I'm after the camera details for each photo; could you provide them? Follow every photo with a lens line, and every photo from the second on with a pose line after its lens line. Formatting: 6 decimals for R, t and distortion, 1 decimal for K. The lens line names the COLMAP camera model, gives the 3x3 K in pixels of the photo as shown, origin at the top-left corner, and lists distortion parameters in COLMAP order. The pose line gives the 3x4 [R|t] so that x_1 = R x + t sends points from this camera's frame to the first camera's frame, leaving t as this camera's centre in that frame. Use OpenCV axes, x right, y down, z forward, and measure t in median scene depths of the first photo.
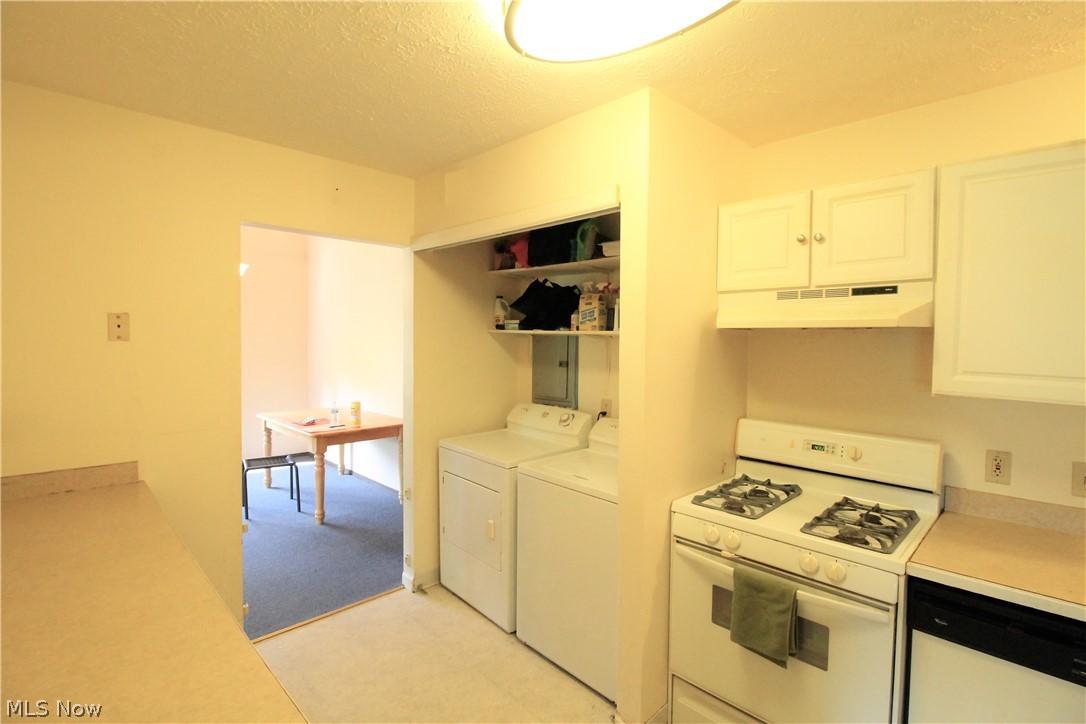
lens RADIAL K [[511.5, 0, 542.2], [0, 511.5, 351.2], [0, 0, 1]] dist [0.000988, -0.012707]
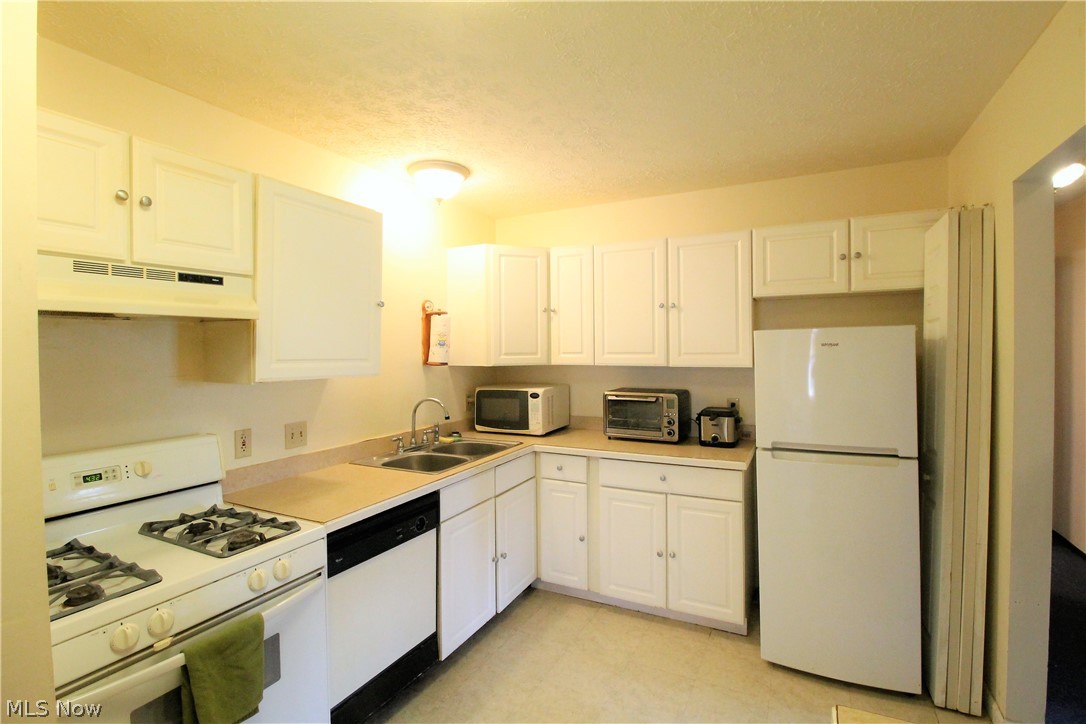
lens RADIAL K [[511.5, 0, 542.2], [0, 511.5, 351.2], [0, 0, 1]] dist [0.000988, -0.012707]
pose [[-0.321087, -0.015185, 0.946928, -0.425501], [0.031388, 0.999152, 0.026666, 0.006925], [-0.946529, 0.038284, -0.320338, 0.714892]]
